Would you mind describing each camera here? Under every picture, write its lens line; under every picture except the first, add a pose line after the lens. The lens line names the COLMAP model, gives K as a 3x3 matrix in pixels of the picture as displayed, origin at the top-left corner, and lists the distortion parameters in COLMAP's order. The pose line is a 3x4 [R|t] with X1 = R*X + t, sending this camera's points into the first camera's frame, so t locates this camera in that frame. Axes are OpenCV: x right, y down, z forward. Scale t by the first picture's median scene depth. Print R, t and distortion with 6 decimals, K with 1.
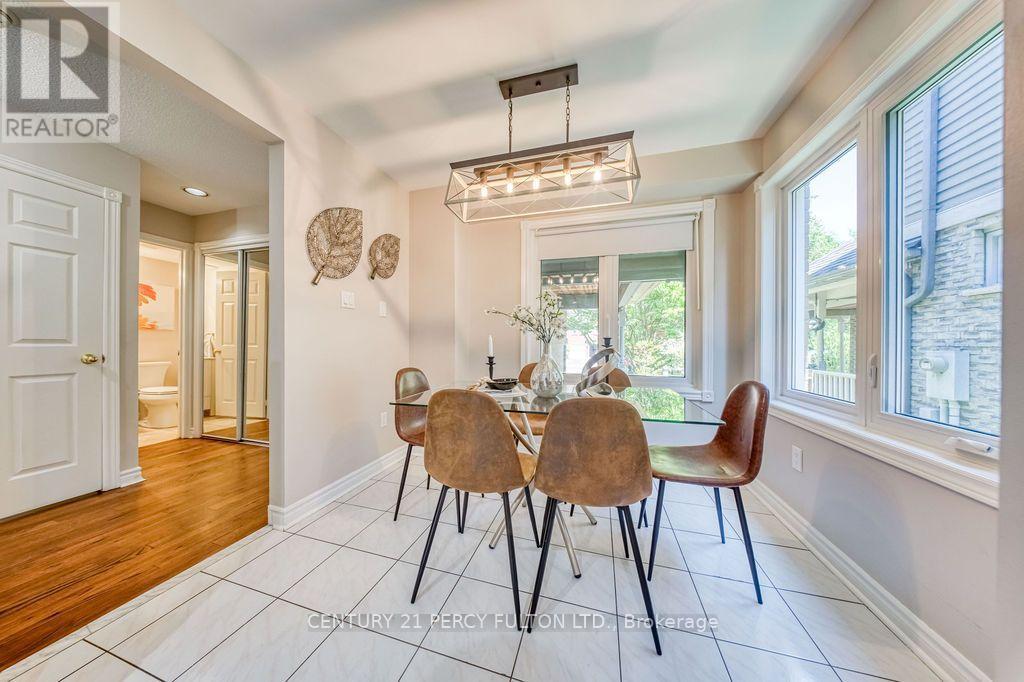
lens RADIAL K [[299.4, 0, 514.3], [0, 299.4, 344.7], [0, 0, 1]] dist [0.000069, -0.000019]
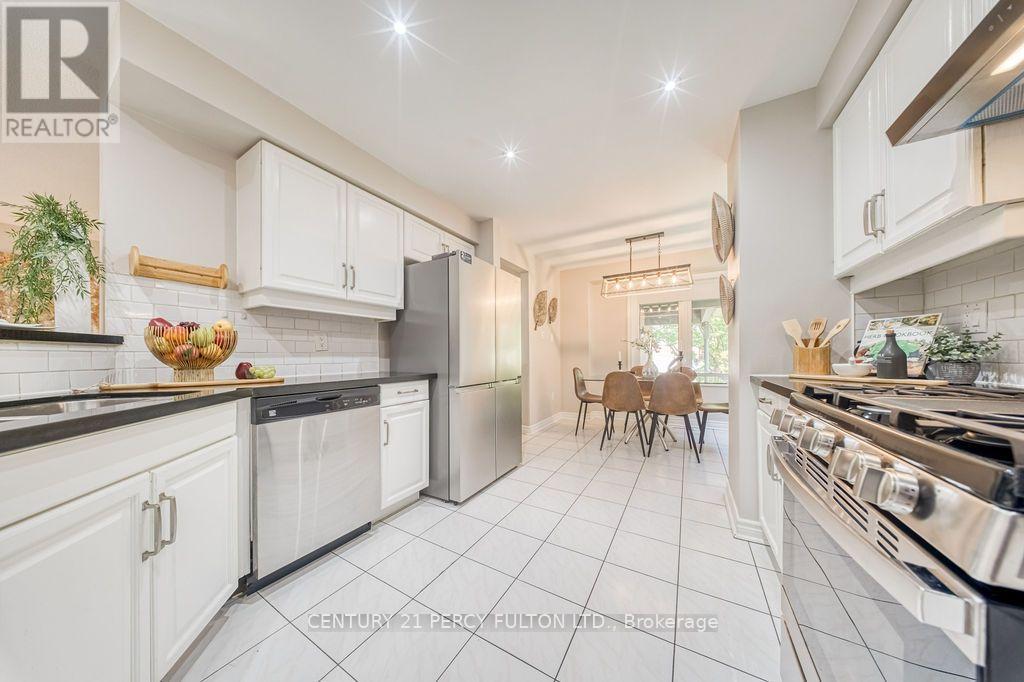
lens RADIAL K [[303.3, 0, 506.4], [0, 303.3, 355.8], [0, 0, 1]] dist [0.000596, -0.000077]
pose [[0.964482, -0.013216, -0.263818, -0.267343], [0.012801, 0.999913, -0.003289, -0.002666], [0.263838, -0.000205, 0.964567, -1.195528]]
